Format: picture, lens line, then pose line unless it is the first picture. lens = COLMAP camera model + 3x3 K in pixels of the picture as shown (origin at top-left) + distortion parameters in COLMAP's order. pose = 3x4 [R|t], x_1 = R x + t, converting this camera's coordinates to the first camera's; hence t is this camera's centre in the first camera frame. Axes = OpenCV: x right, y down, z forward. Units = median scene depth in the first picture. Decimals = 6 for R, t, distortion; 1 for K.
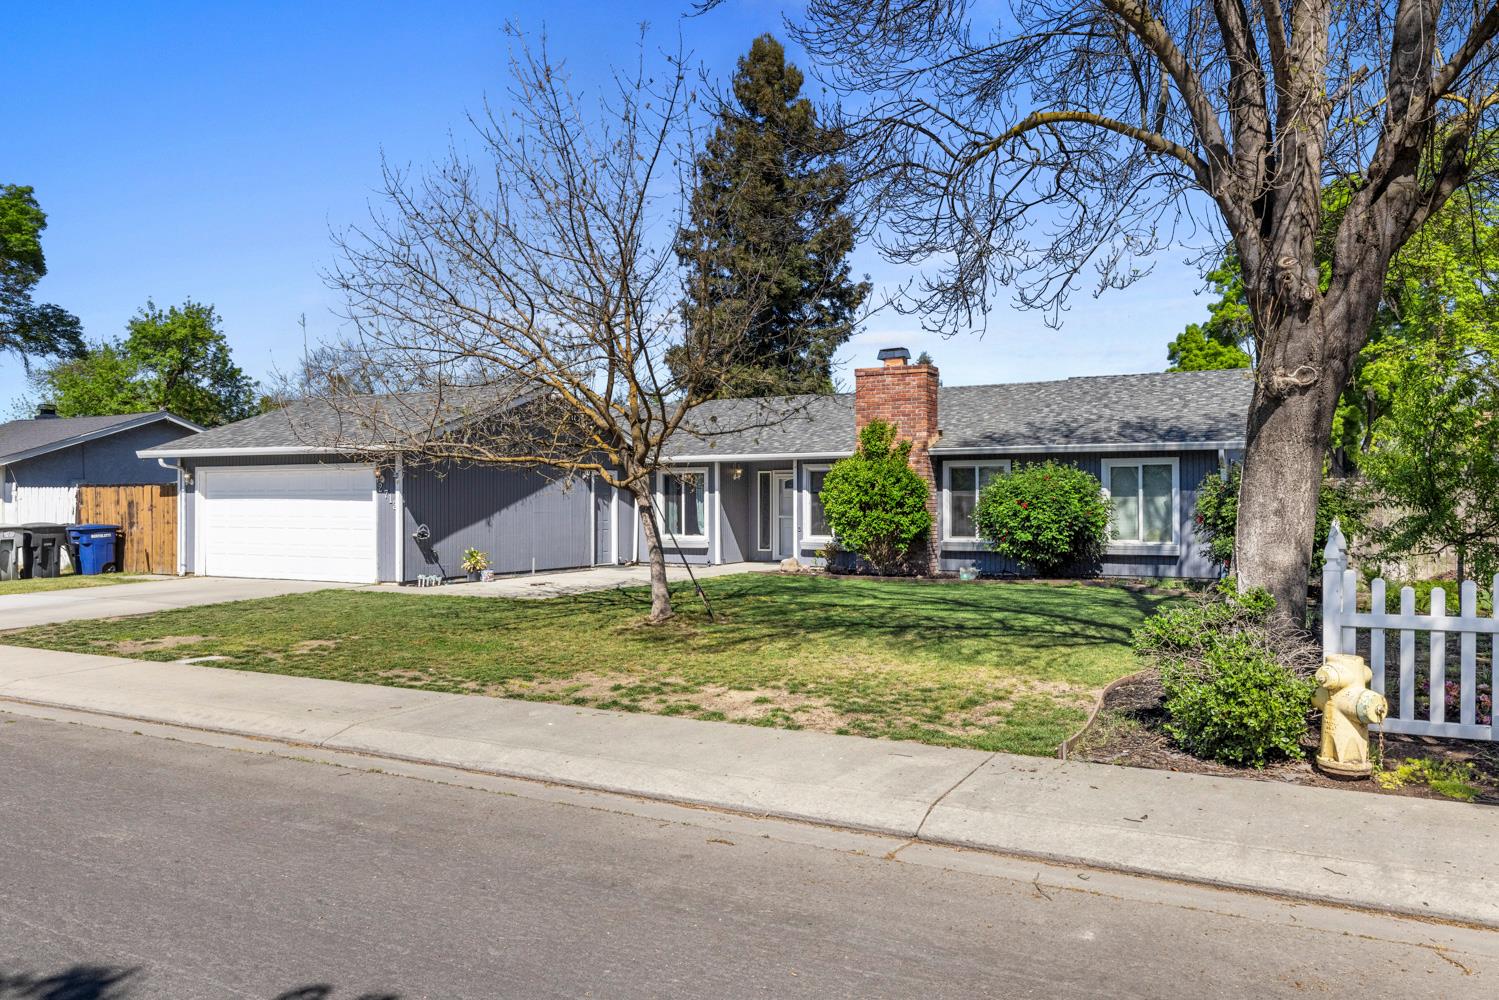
lens RADIAL K [[1079.6, 0, 749.5], [0, 1079.6, 500.0], [0, 0, 1]] dist [0.000977, -0.000160]
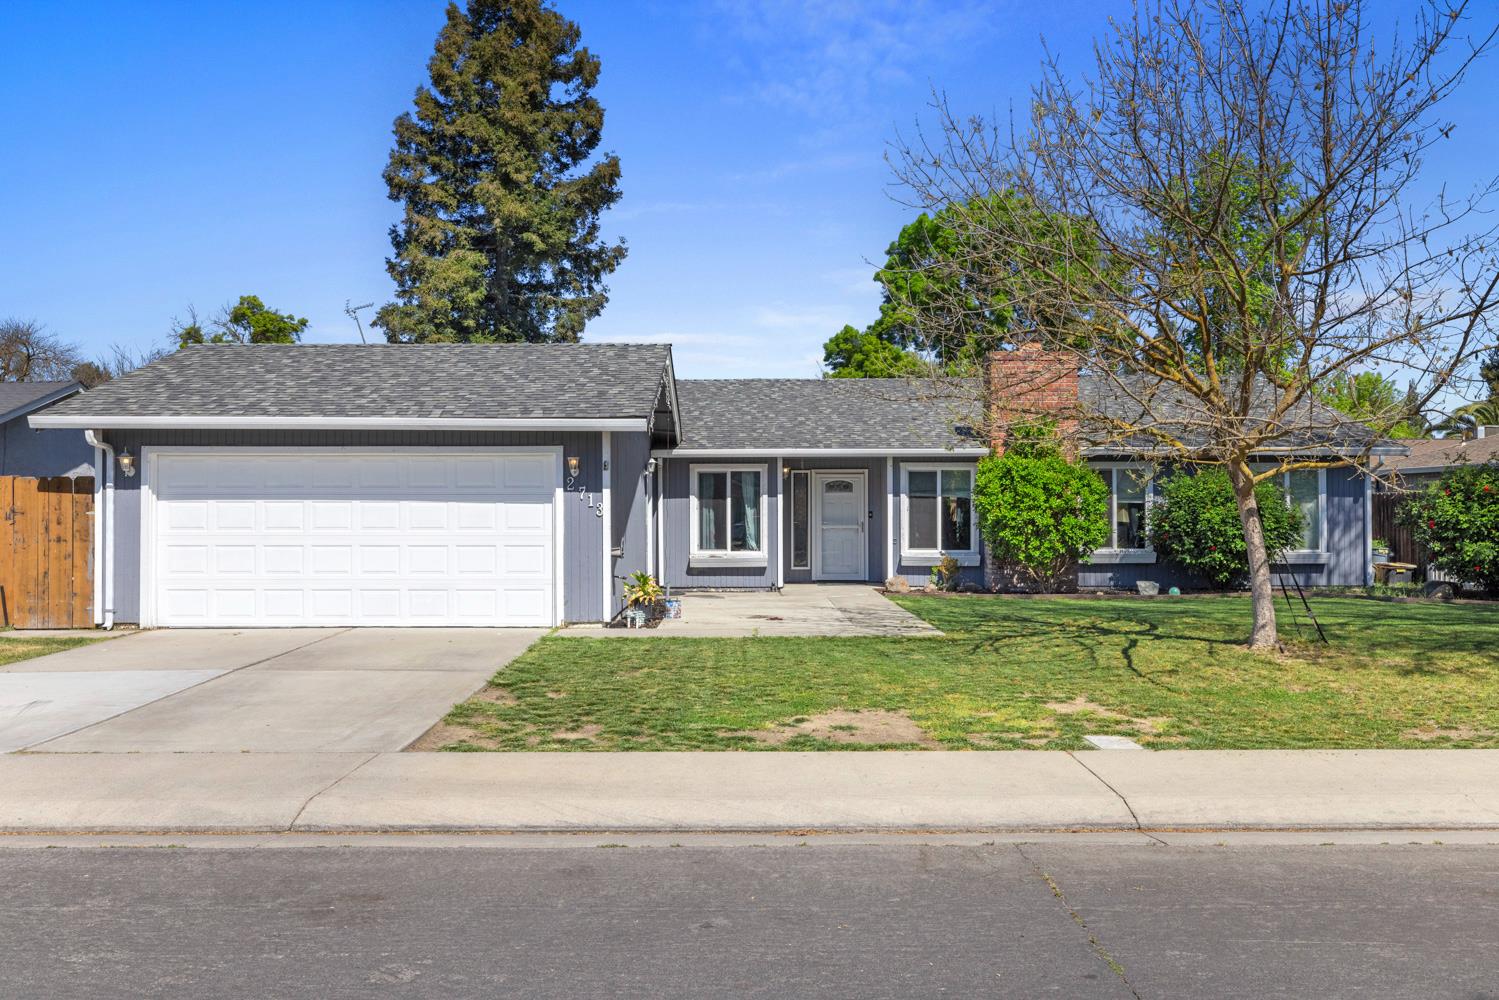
lens RADIAL K [[1252.6, 0, 749.5], [0, 1252.6, 500.0], [0, 0, 1]] dist [0.002270, 0.000941]
pose [[0.879953, 0.006246, 0.475019, -0.495373], [-0.001323, 0.999942, -0.010698, 0.005742], [-0.475058, 0.008785, 0.879910, 0.208208]]
